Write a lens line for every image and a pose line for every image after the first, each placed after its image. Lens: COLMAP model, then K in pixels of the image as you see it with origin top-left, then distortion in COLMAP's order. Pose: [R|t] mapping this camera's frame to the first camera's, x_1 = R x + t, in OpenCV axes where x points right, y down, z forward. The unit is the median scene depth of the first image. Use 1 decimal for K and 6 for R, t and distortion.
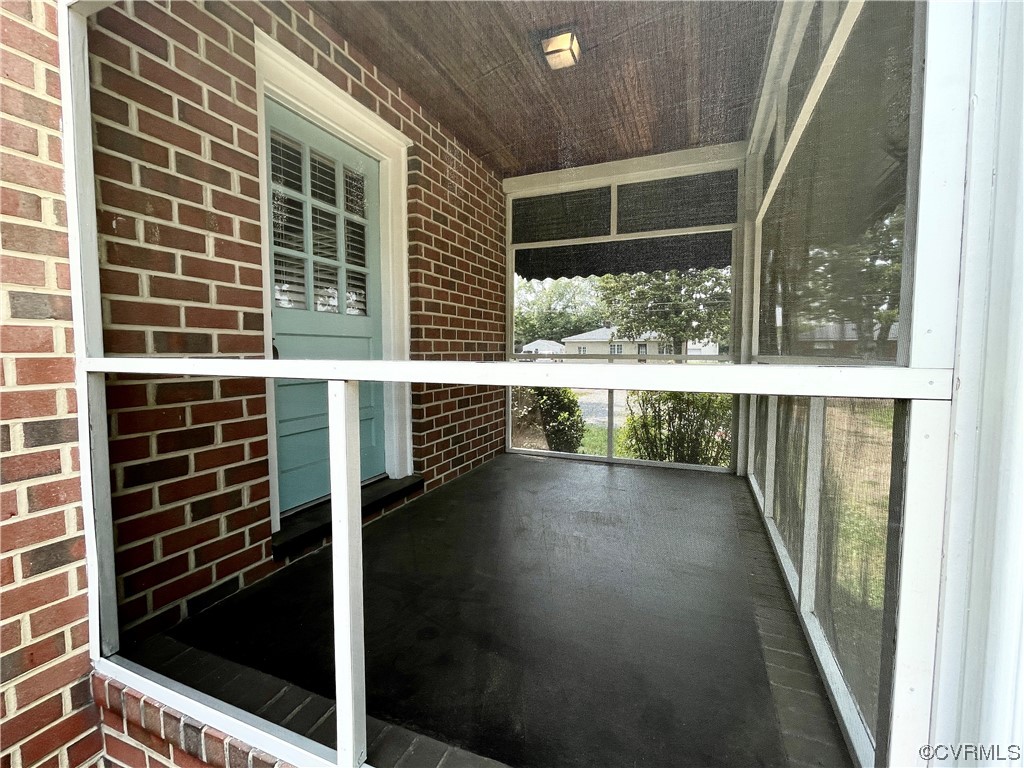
lens RADIAL K [[454.0, 0, 512.3], [0, 454.0, 381.2], [0, 0, 1]] dist [-0.001279, -0.000167]
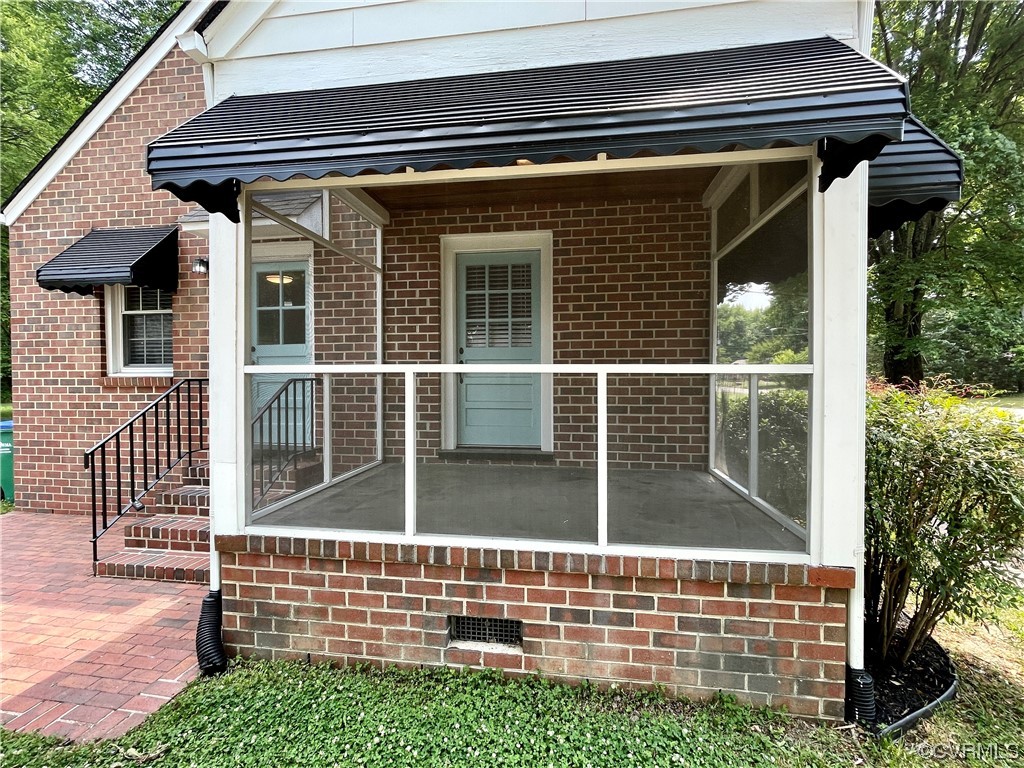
lens RADIAL K [[454.0, 0, 512.4], [0, 454.0, 382.9], [0, 0, 1]] dist [-0.001279, -0.000167]
pose [[0.246070, 0.007373, -0.969224, 1.189668], [-0.062869, 0.997987, -0.008370, 0.005374], [0.967211, 0.062994, 0.246039, 0.511480]]
